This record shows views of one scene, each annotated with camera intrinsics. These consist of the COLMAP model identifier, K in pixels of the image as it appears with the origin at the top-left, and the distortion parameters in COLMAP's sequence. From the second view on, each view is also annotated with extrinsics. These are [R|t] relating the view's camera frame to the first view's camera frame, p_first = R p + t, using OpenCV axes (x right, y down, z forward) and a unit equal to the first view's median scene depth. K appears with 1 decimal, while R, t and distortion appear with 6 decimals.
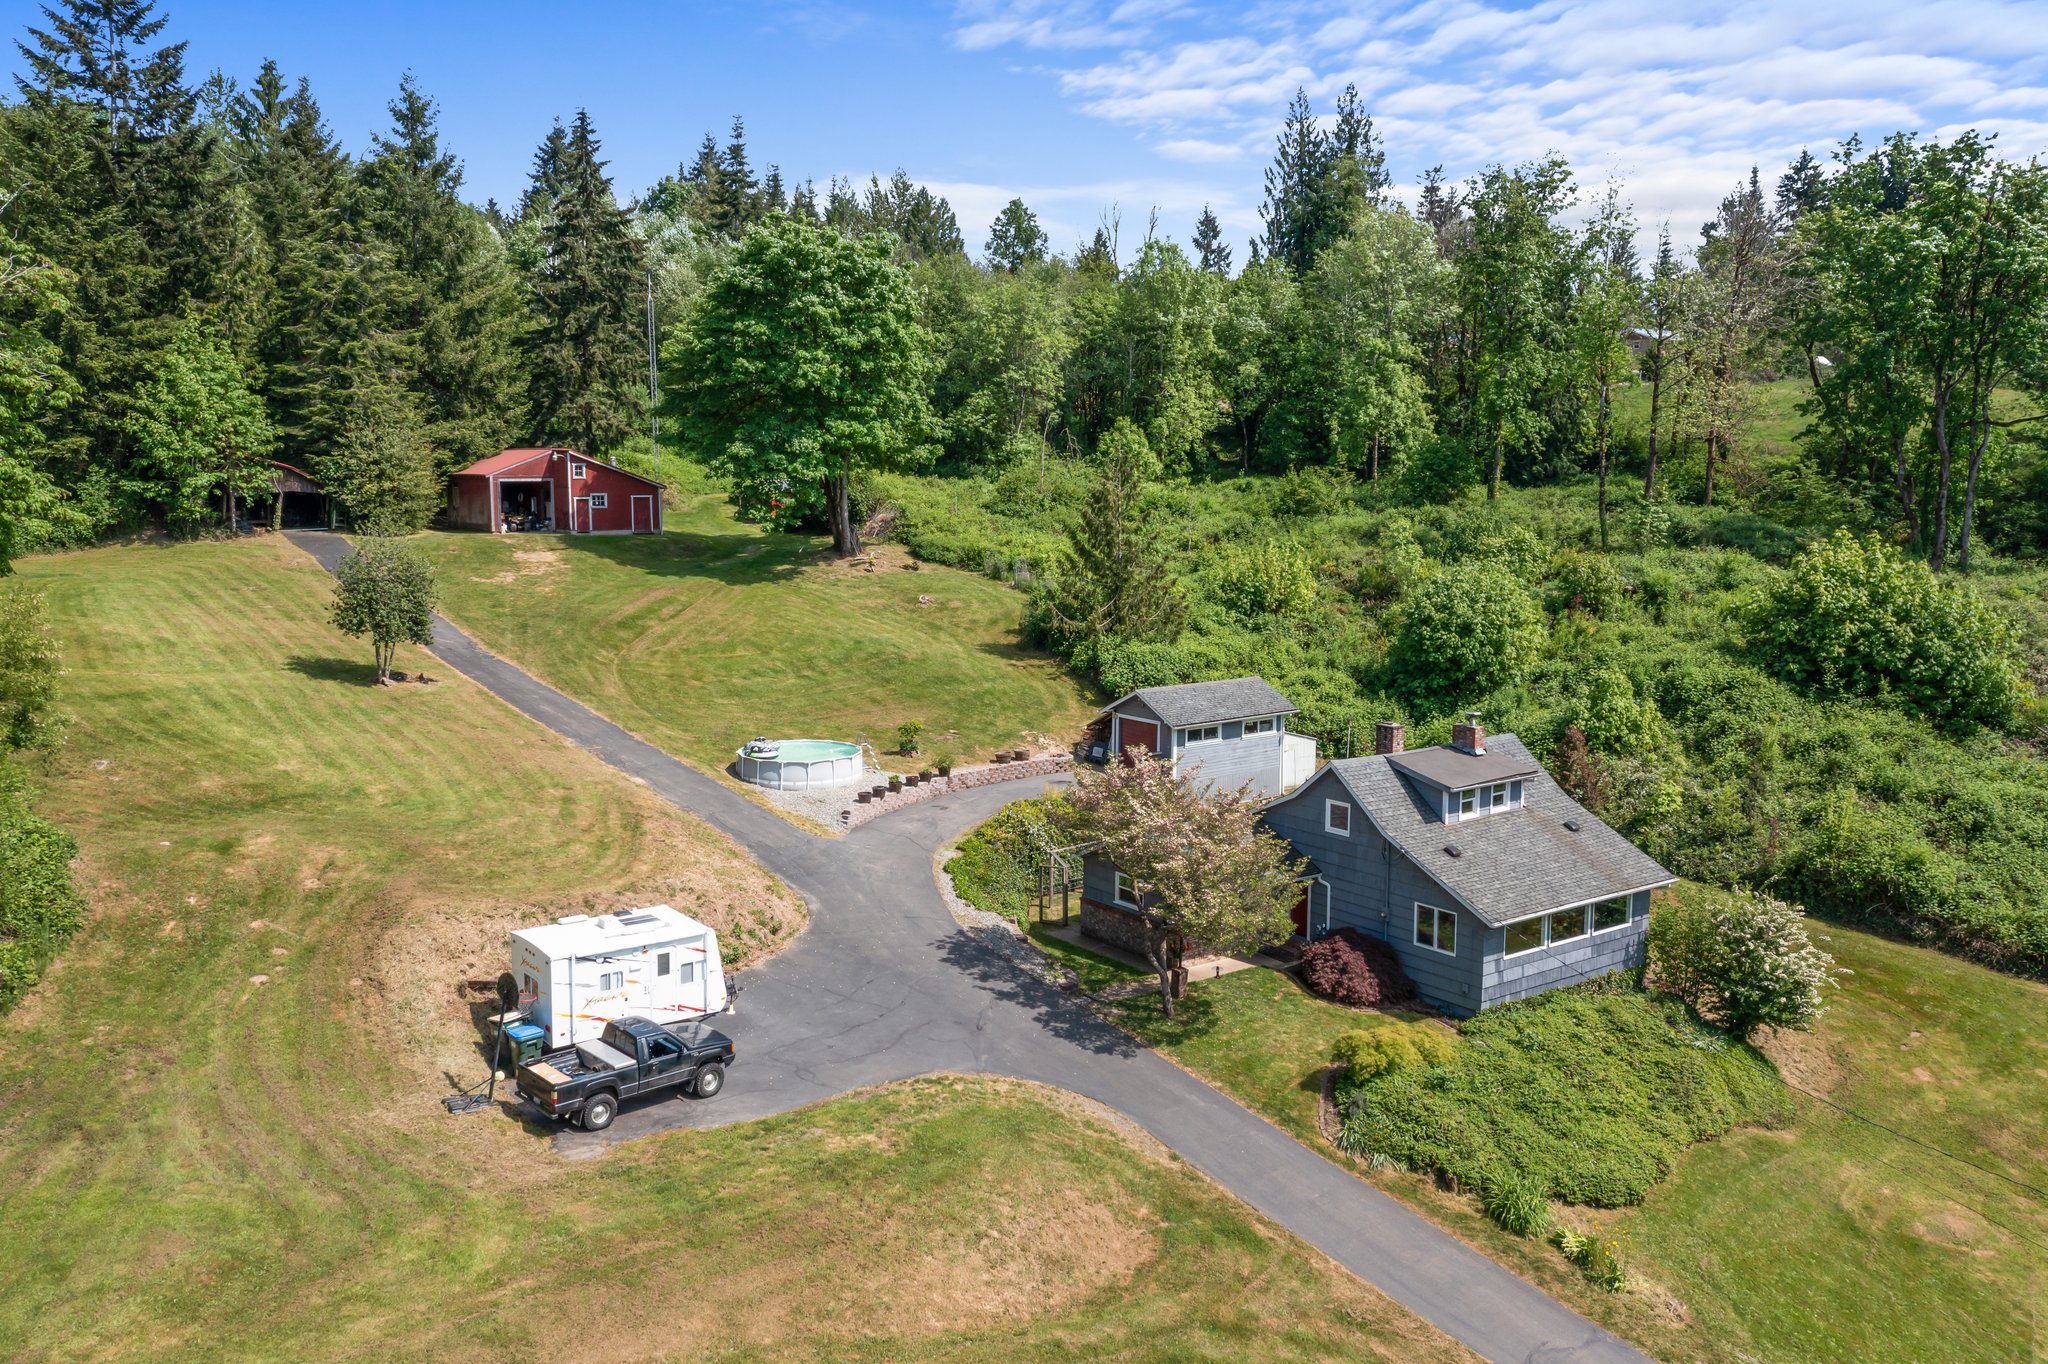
lens RADIAL K [[1613.9, 0, 1024.0], [0, 1613.9, 682.0], [0, 0, 1]] dist [-0.017557, 0.011203]
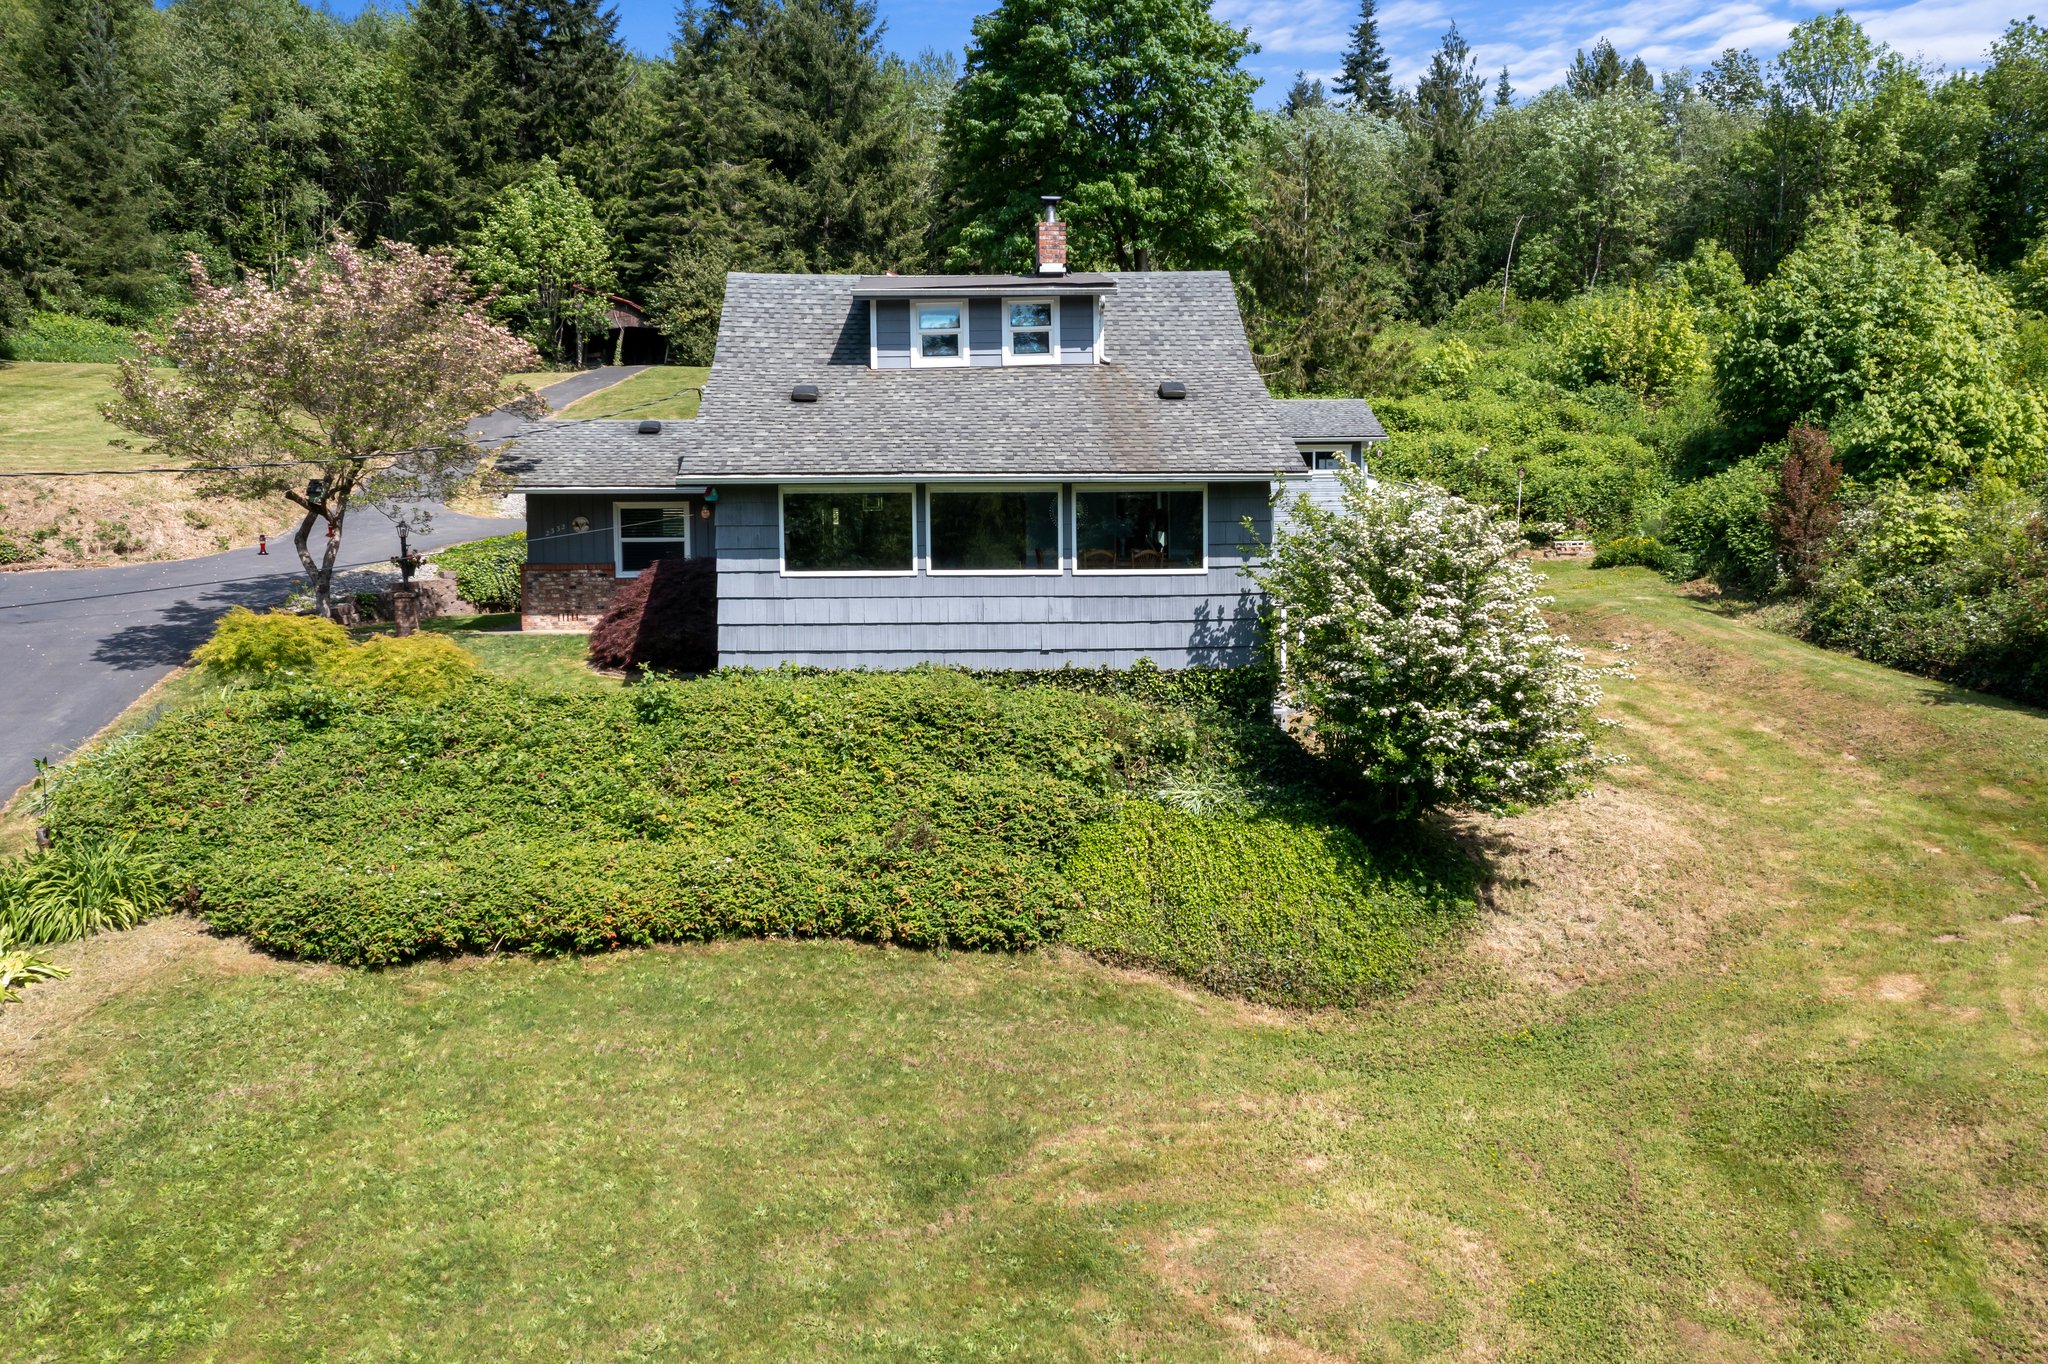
lens RADIAL K [[1618.6, 0, 1024.0], [0, 1618.6, 682.0], [0, 0, 1]] dist [-0.013920, 0.012438]
pose [[0.835150, 0.045199, -0.548162, 0.408722], [-0.063625, 0.997866, -0.014656, 0.133403], [0.546330, 0.047116, 0.836244, 0.400615]]
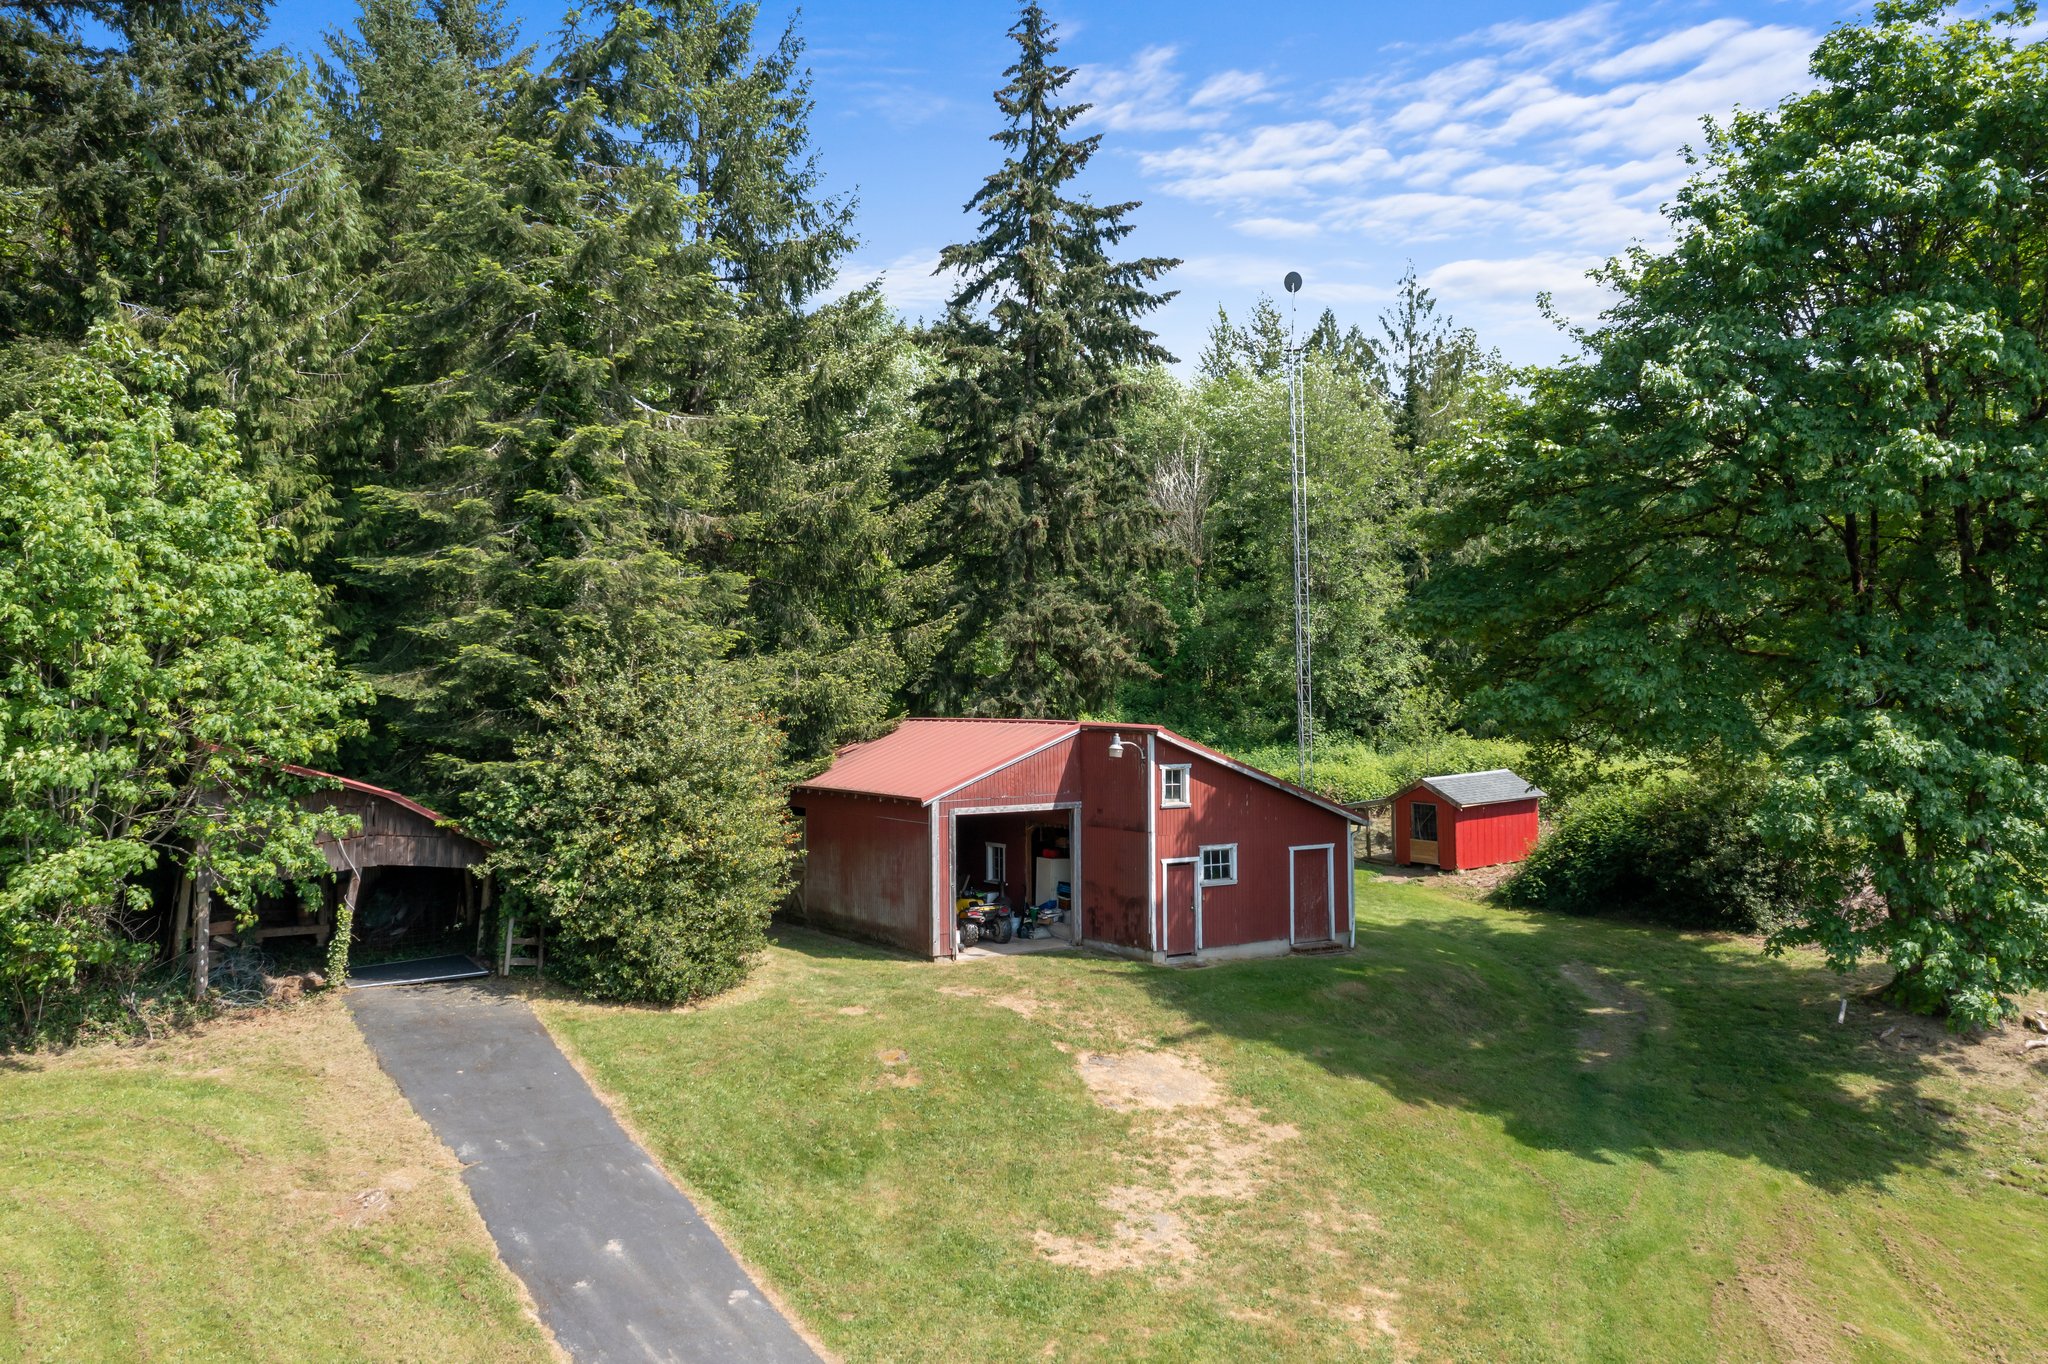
lens RADIAL K [[1660.0, 0, 1022.7], [0, 1660.0, 637.4], [0, 0, 1]] dist [0.003830, 0.003706]
pose [[0.998152, -0.012050, -0.059558, -0.402442], [0.001891, 0.985825, -0.167765, -0.141832], [0.060735, 0.167342, 0.984026, 0.878887]]
